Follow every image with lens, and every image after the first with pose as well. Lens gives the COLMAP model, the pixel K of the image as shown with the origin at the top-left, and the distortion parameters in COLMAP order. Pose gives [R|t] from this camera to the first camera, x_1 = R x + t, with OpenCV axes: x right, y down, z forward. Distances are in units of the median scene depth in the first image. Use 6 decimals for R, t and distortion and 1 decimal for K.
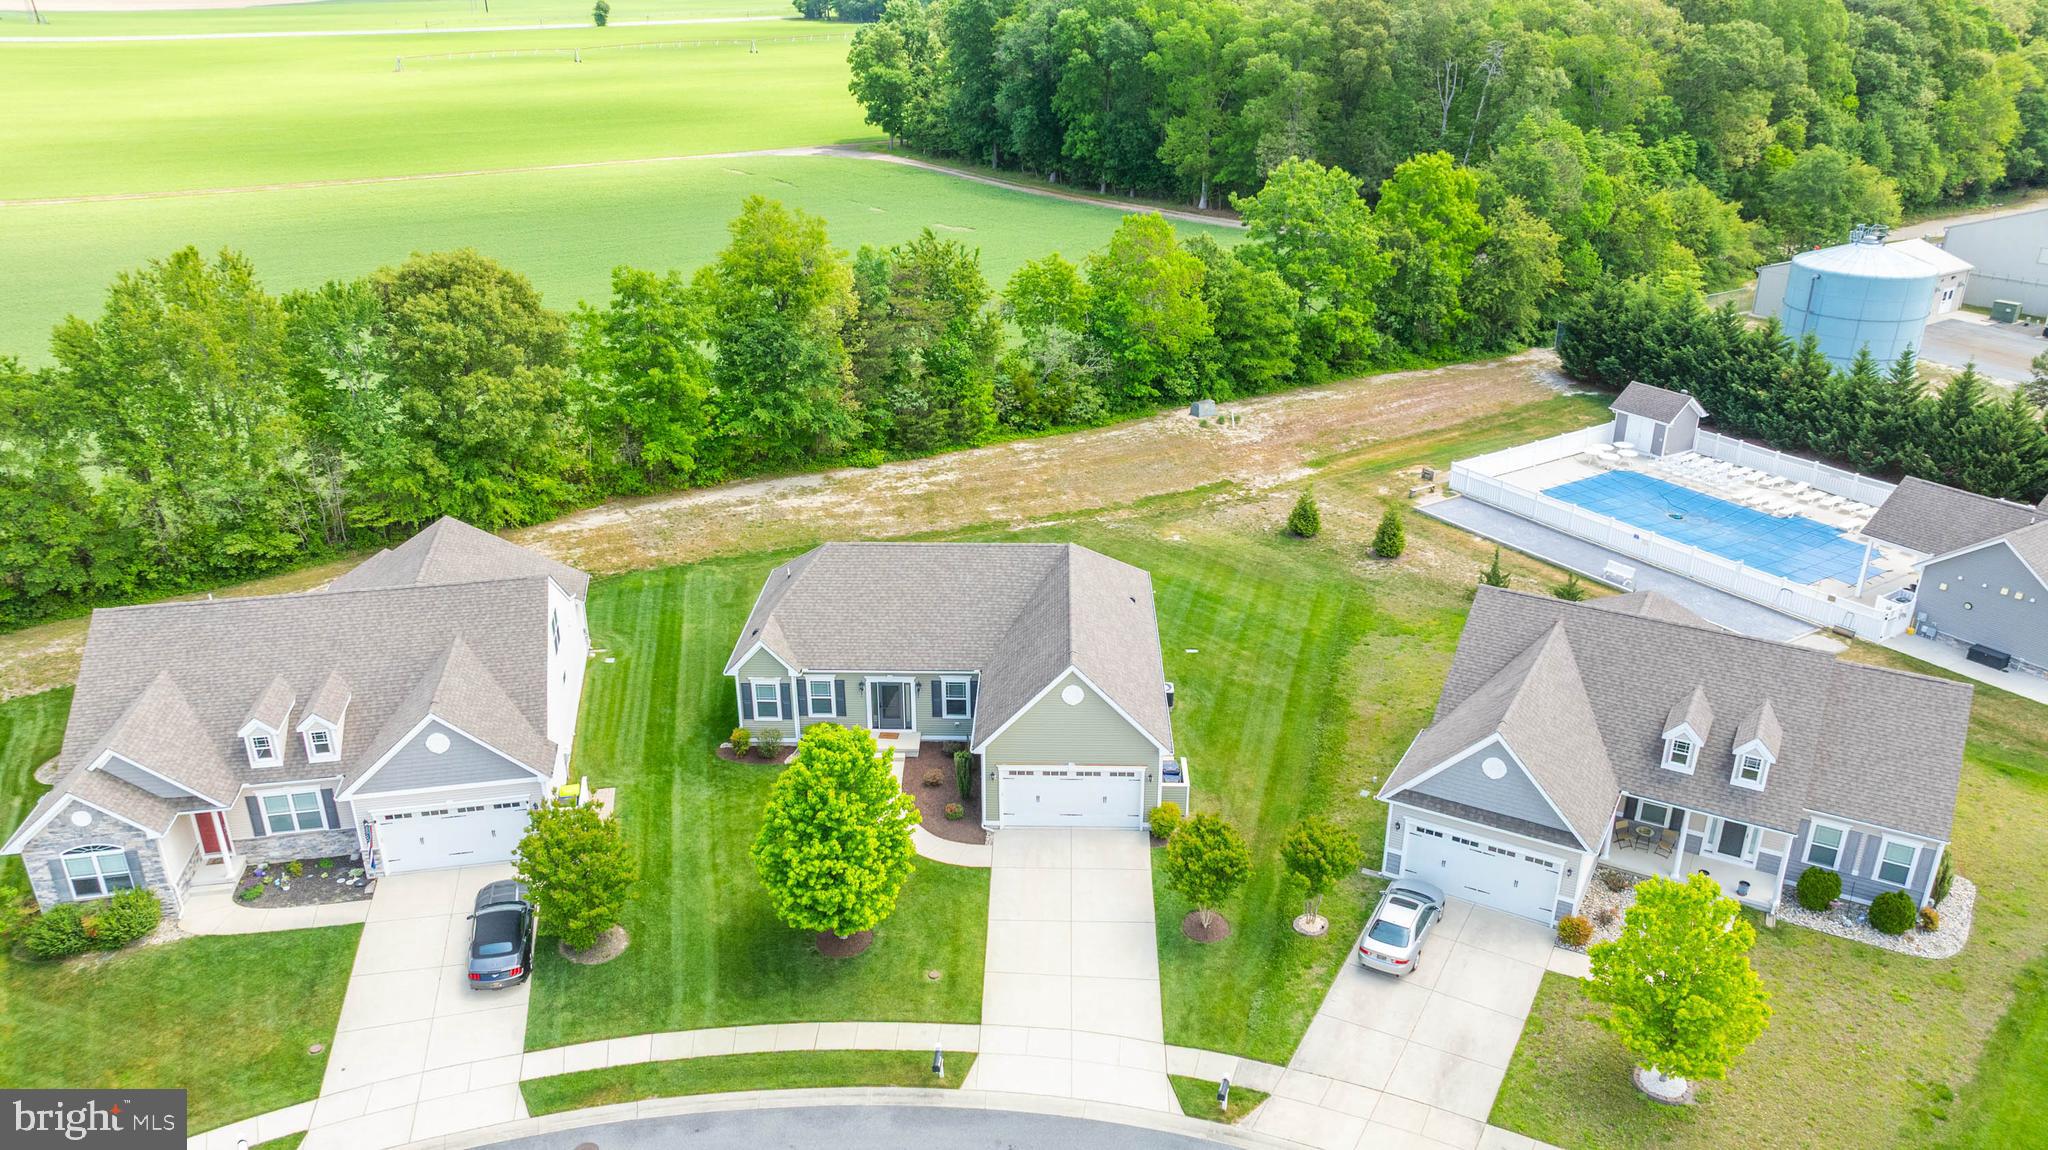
lens RADIAL K [[1492.5, 0, 1024.7], [0, 1492.5, 574.3], [0, 0, 1]] dist [-0.003281, -0.004033]
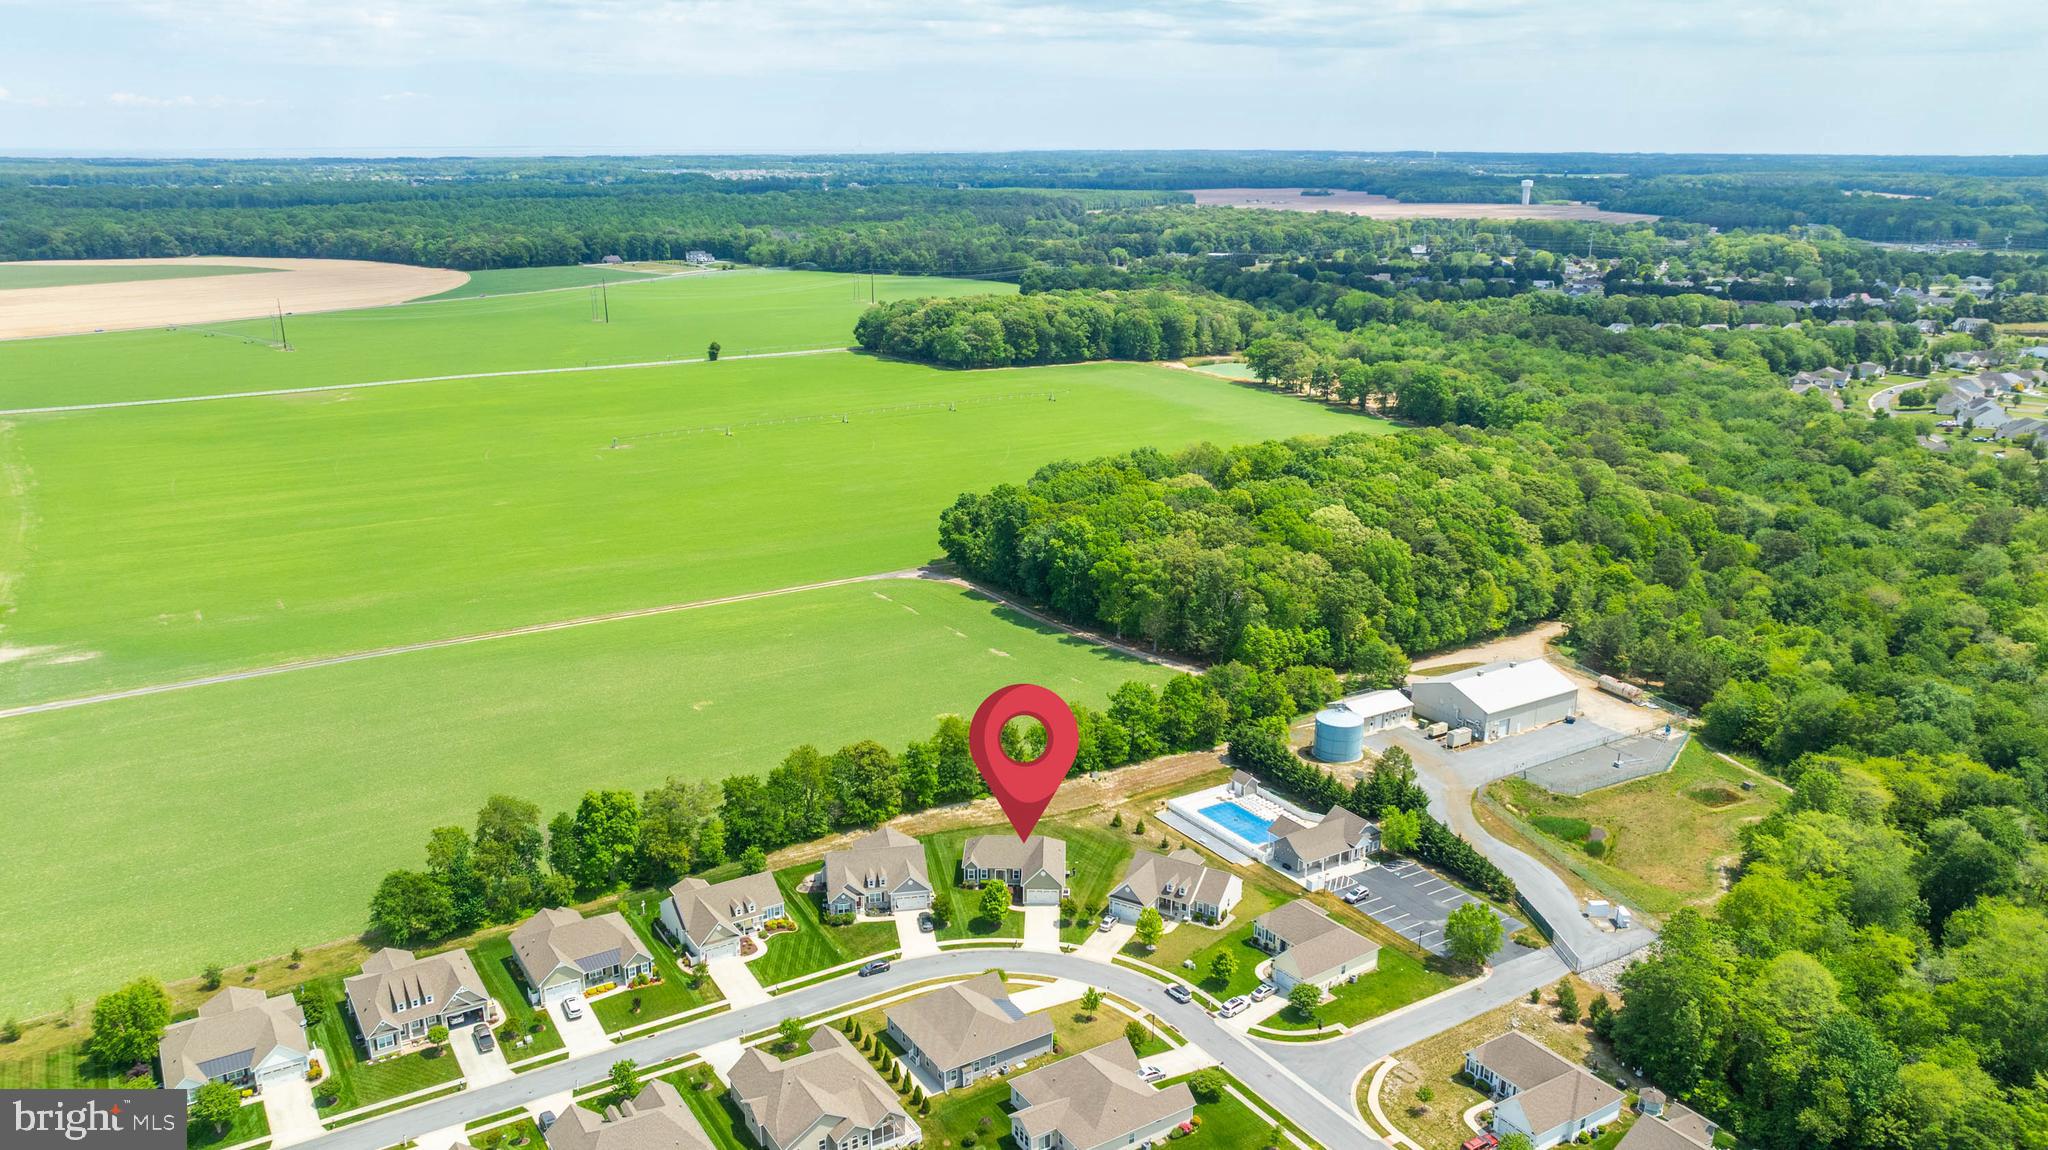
lens RADIAL K [[1492.5, 0, 1023.2], [0, 1492.5, 575.8], [0, 0, 1]] dist [-0.003281, -0.004033]
pose [[0.999935, 0.011052, -0.002961, -0.016140], [-0.011326, 0.992796, -0.119284, -0.169242], [0.001621, 0.119309, 0.992856, -2.218636]]
